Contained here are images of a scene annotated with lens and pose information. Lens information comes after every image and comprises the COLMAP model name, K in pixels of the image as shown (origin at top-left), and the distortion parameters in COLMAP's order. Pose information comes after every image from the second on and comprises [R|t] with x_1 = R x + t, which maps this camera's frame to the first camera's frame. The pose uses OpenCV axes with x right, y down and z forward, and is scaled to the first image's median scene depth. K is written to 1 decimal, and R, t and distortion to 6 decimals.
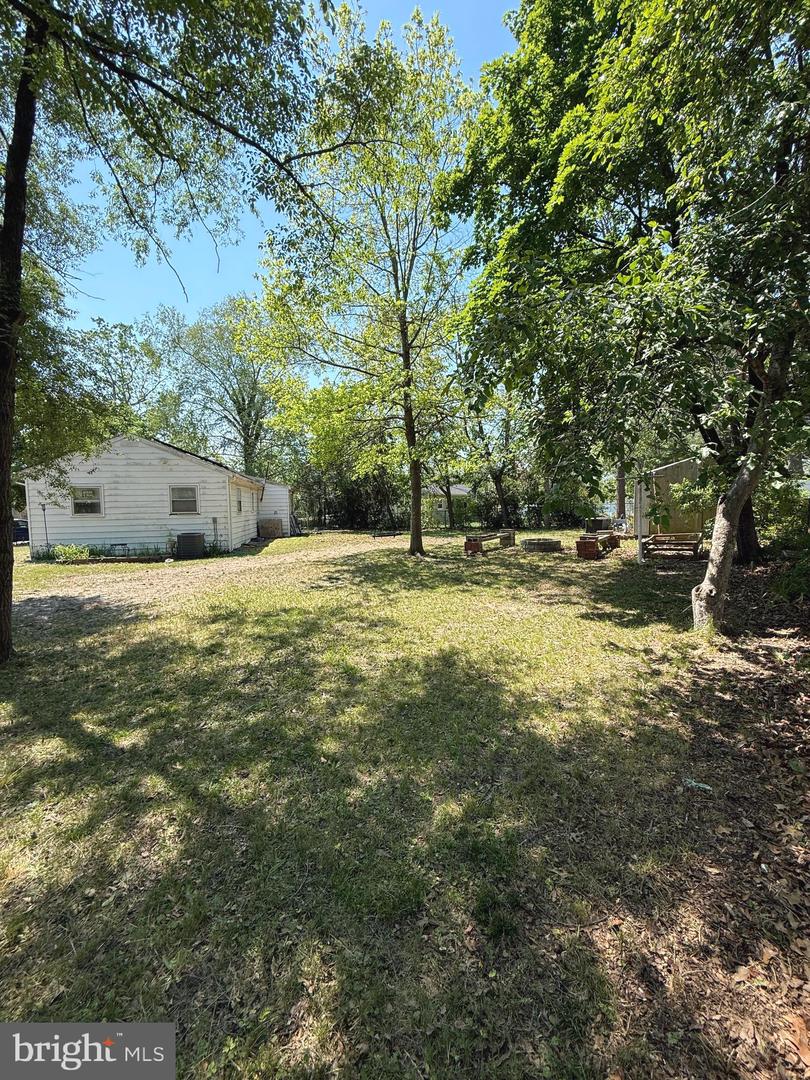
lens RADIAL K [[431.5, 0, 400.9], [0, 431.5, 534.3], [0, 0, 1]] dist [0.002544, -0.000386]
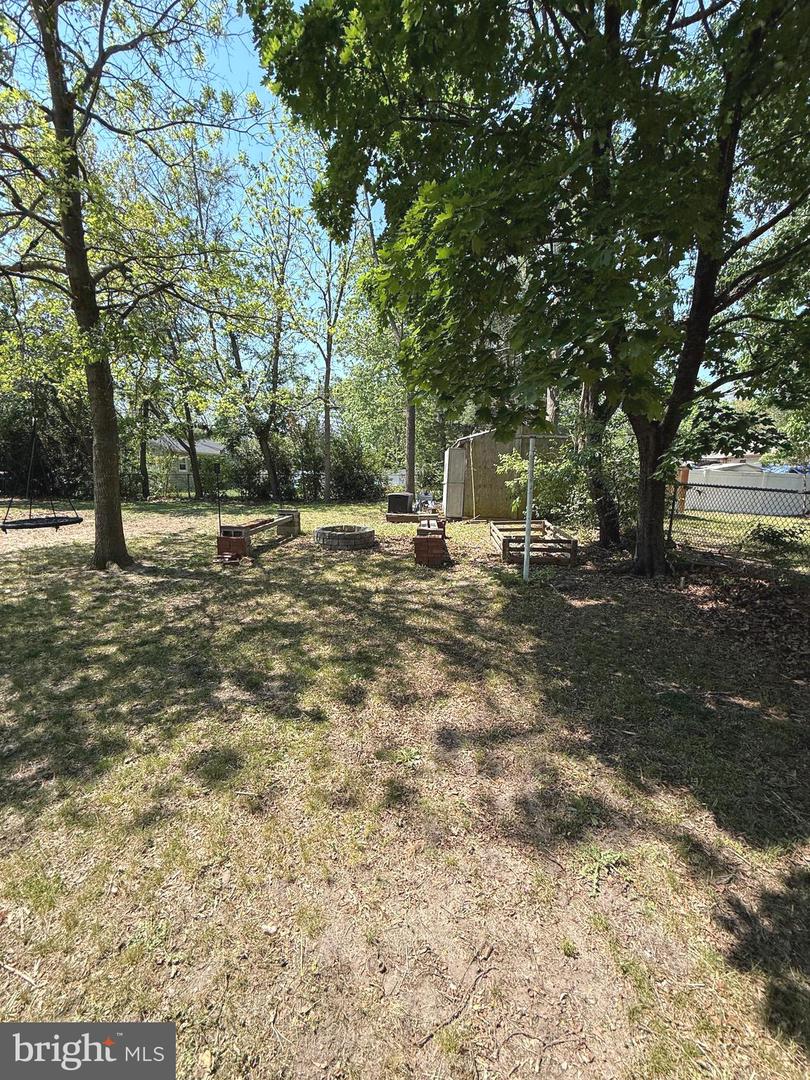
lens RADIAL K [[431.5, 0, 398.8], [0, 431.5, 536.9], [0, 0, 1]] dist [0.002544, -0.000386]
pose [[0.857020, -0.032403, 0.514264, 0.115599], [-0.012085, 0.996482, 0.082927, -0.054023], [-0.515142, -0.077285, 0.853614, 0.751532]]
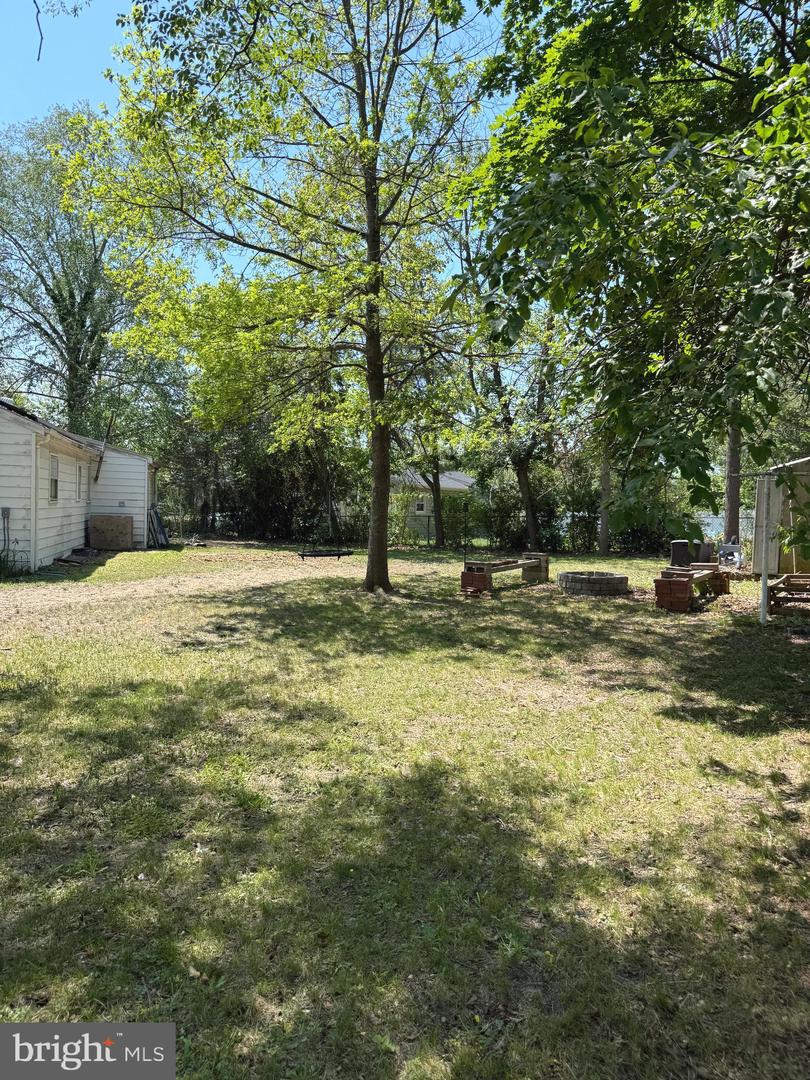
lens RADIAL K [[761.6, 0, 405.3], [0, 761.6, 537.8], [0, 0, 1]] dist [0.046389, -0.057790]
pose [[0.996240, 0.045224, 0.073893, -0.004960], [-0.043589, 0.998771, -0.023601, -0.001065], [-0.074869, 0.020291, 0.996987, 0.008525]]
